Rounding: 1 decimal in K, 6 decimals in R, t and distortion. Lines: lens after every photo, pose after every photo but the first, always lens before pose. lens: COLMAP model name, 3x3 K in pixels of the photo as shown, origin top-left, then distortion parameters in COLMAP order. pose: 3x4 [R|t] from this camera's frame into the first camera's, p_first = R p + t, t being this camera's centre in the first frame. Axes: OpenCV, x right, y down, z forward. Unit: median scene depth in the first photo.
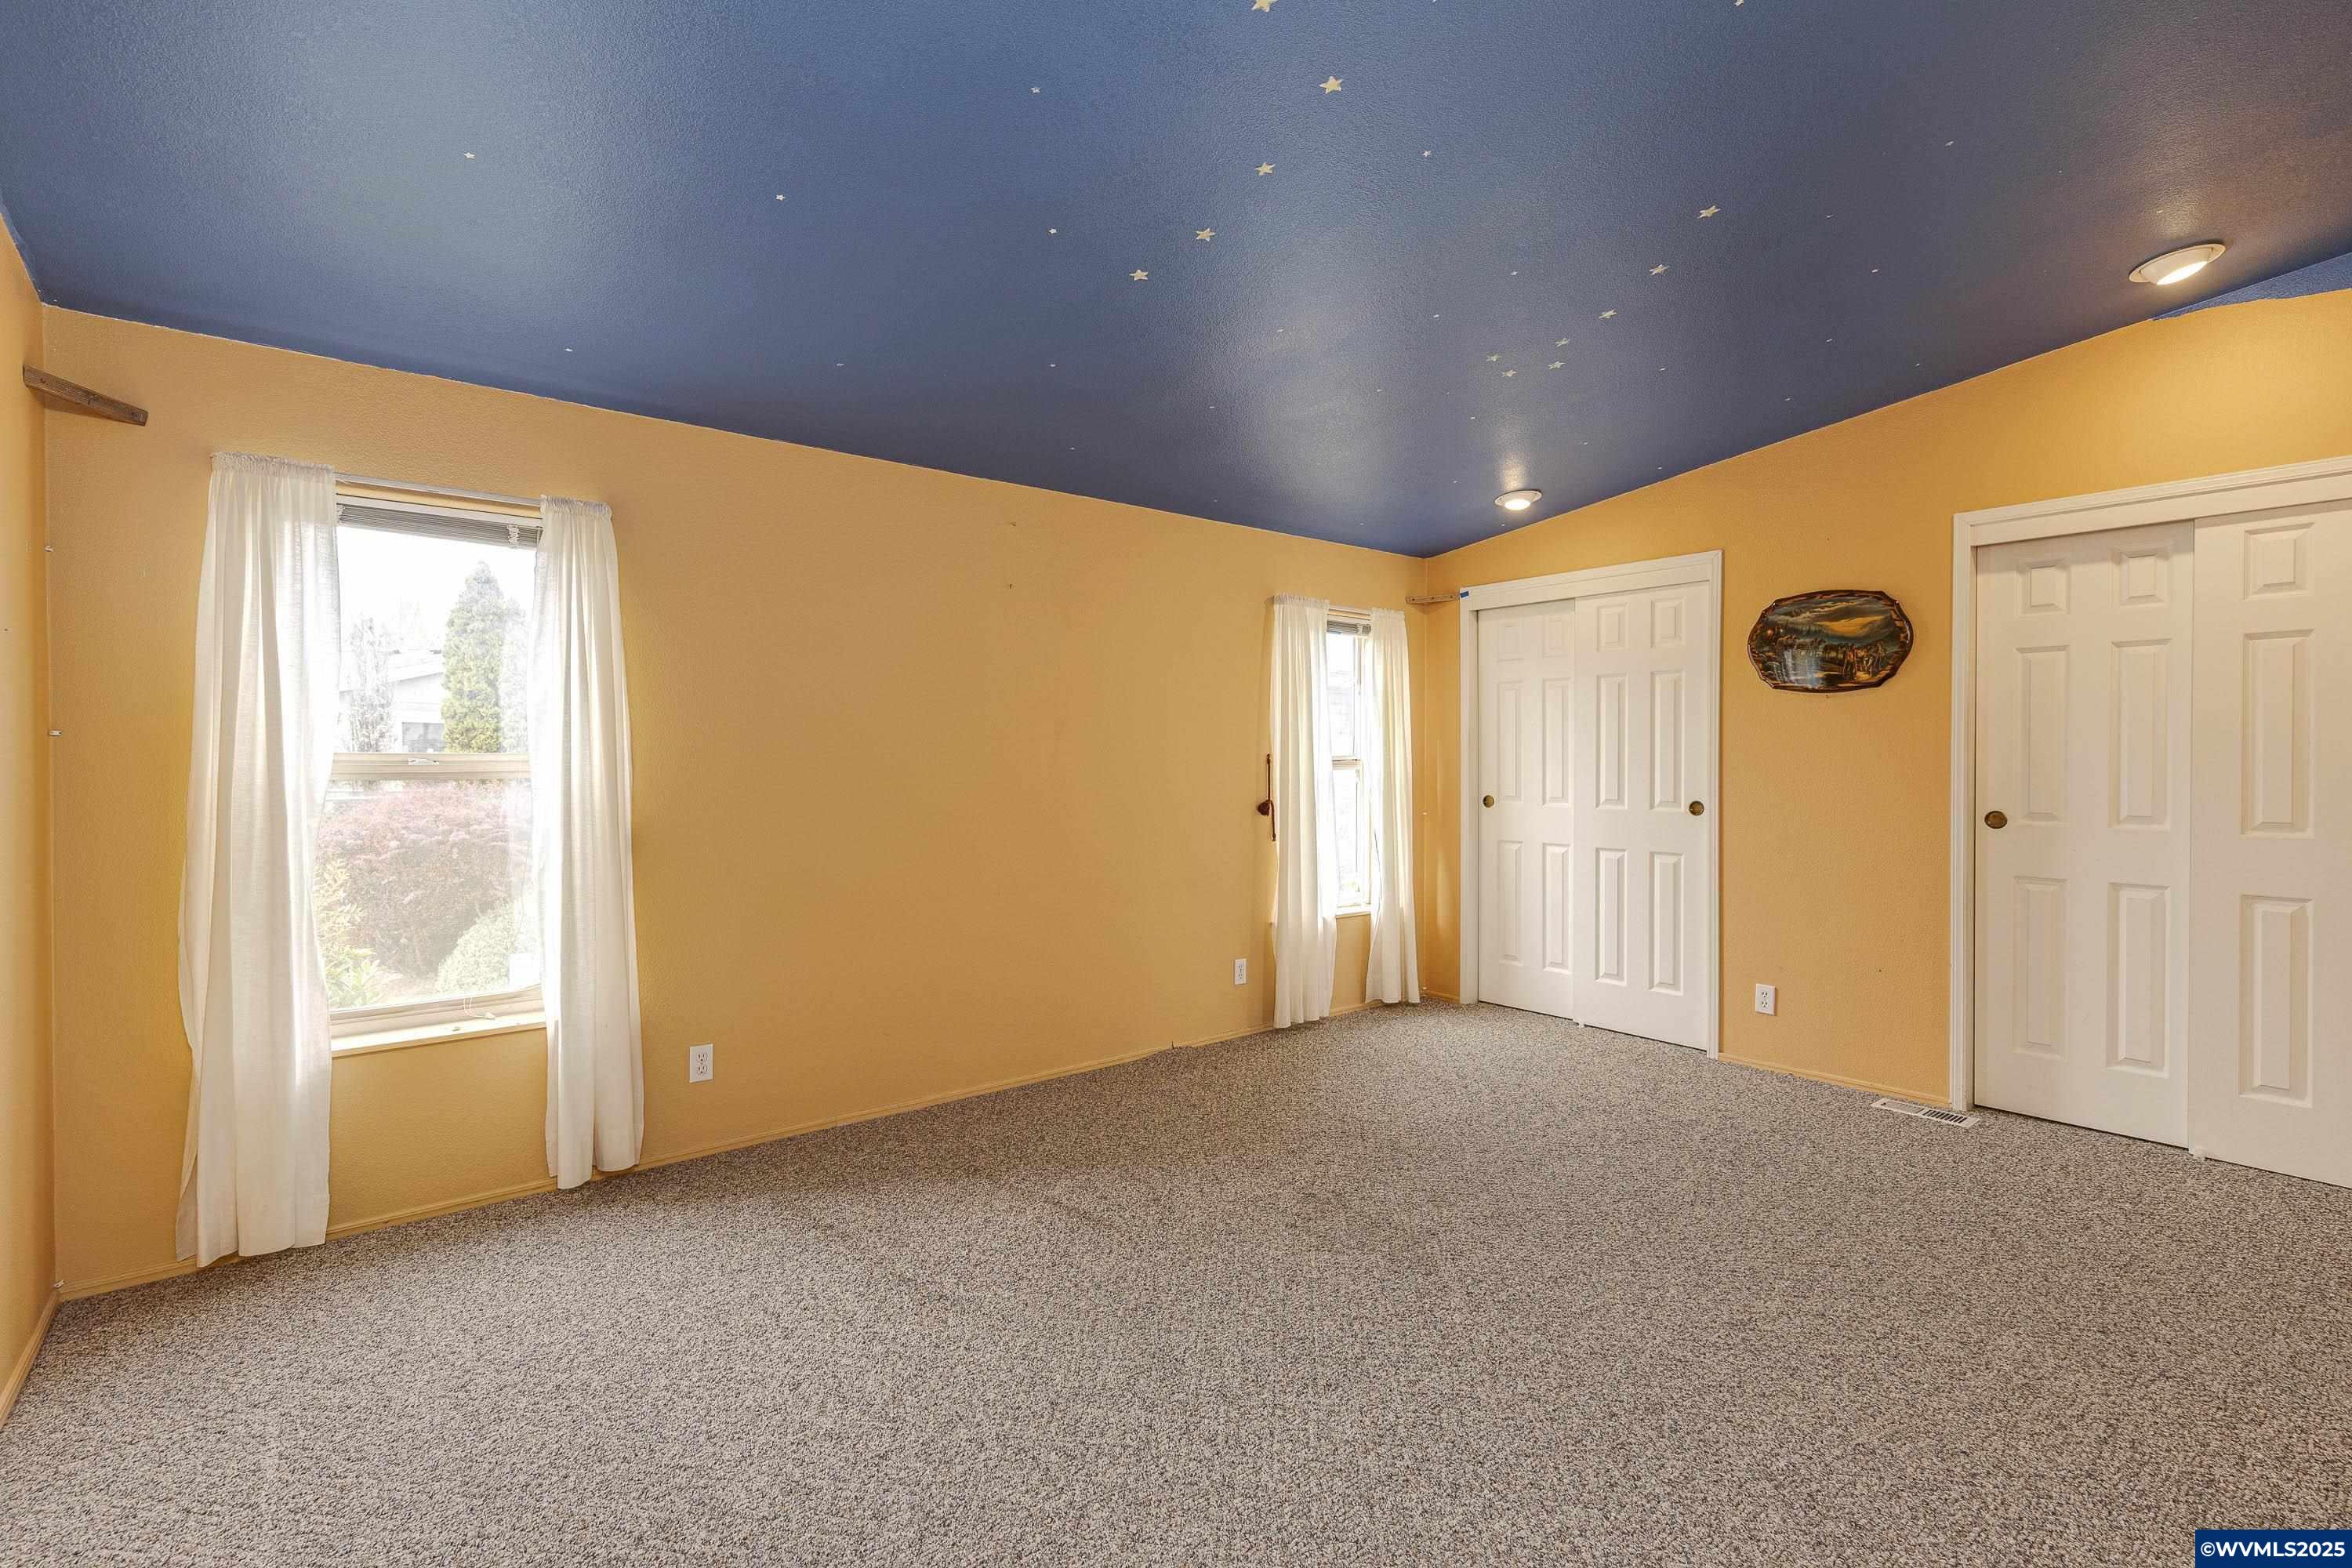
lens RADIAL K [[1024.4, 0, 1163.1], [0, 1024.4, 770.5], [0, 0, 1]] dist [0.016497, -0.000566]
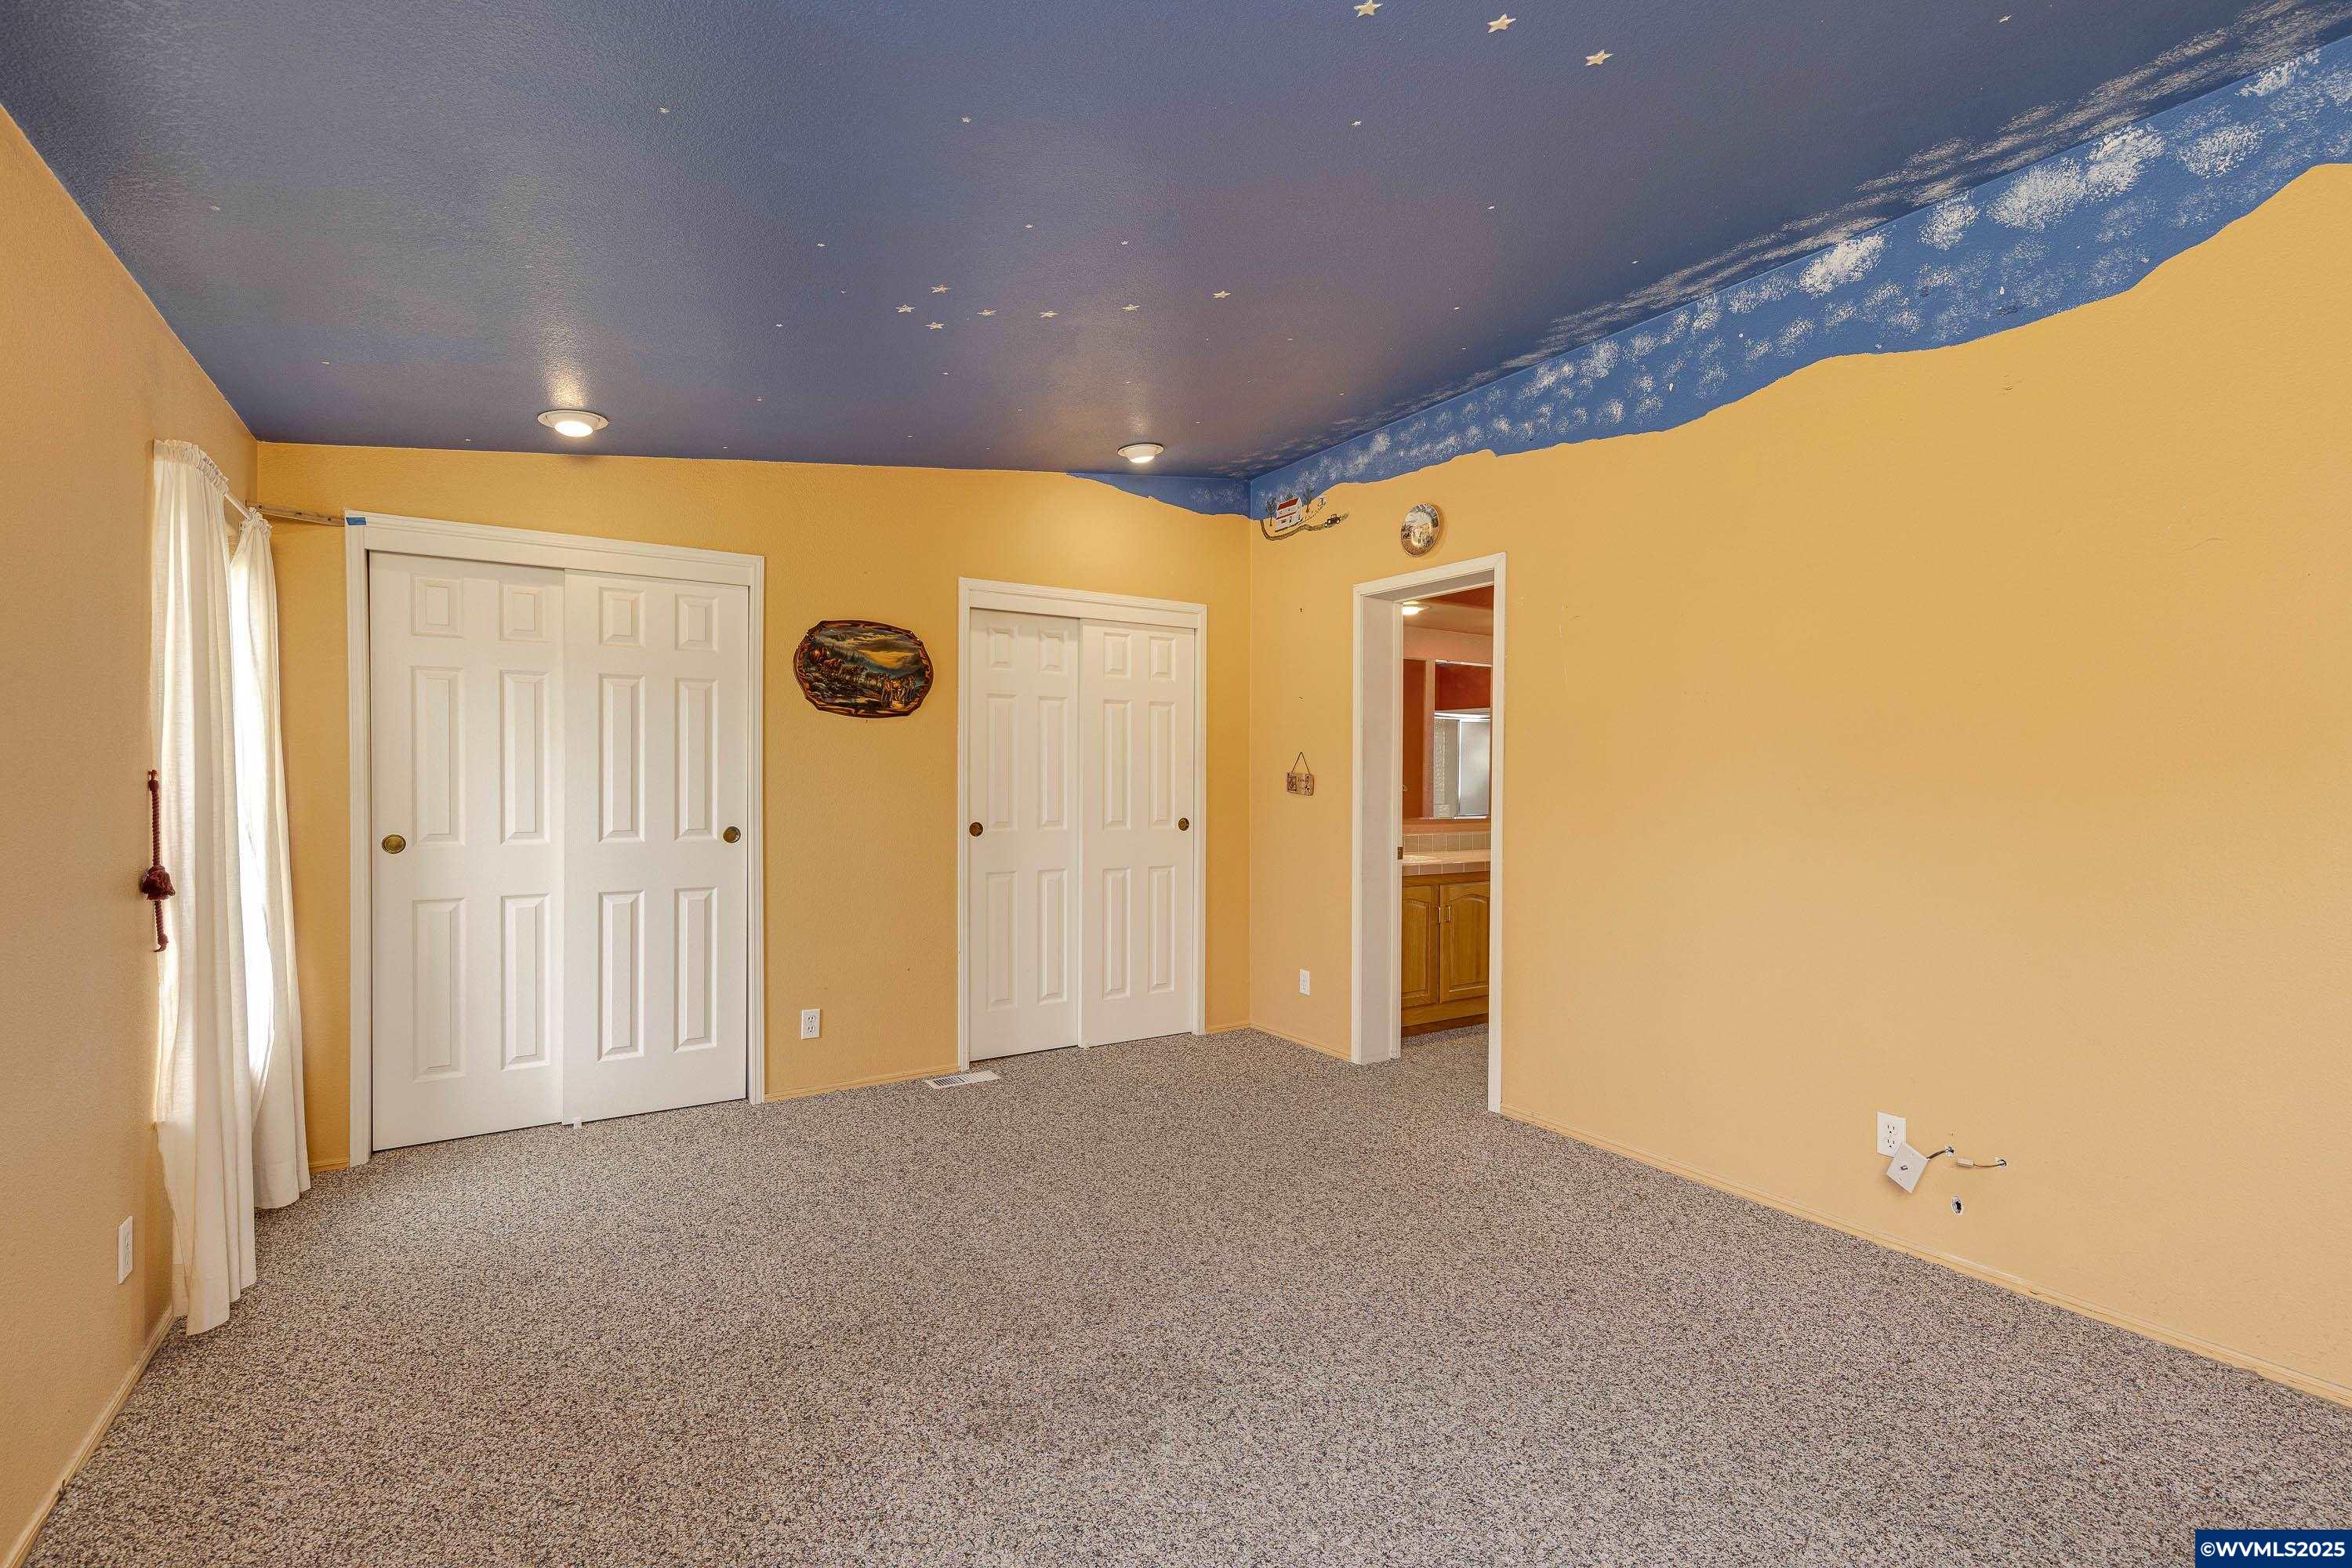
lens RADIAL K [[1024.4, 0, 1160.8], [0, 1024.4, 791.1], [0, 0, 1]] dist [0.016497, -0.000566]
pose [[0.149001, -0.009788, 0.988789, -0.348075], [0.011090, 0.999905, 0.008227, -0.005383], [-0.988775, 0.009740, 0.149095, 0.538526]]
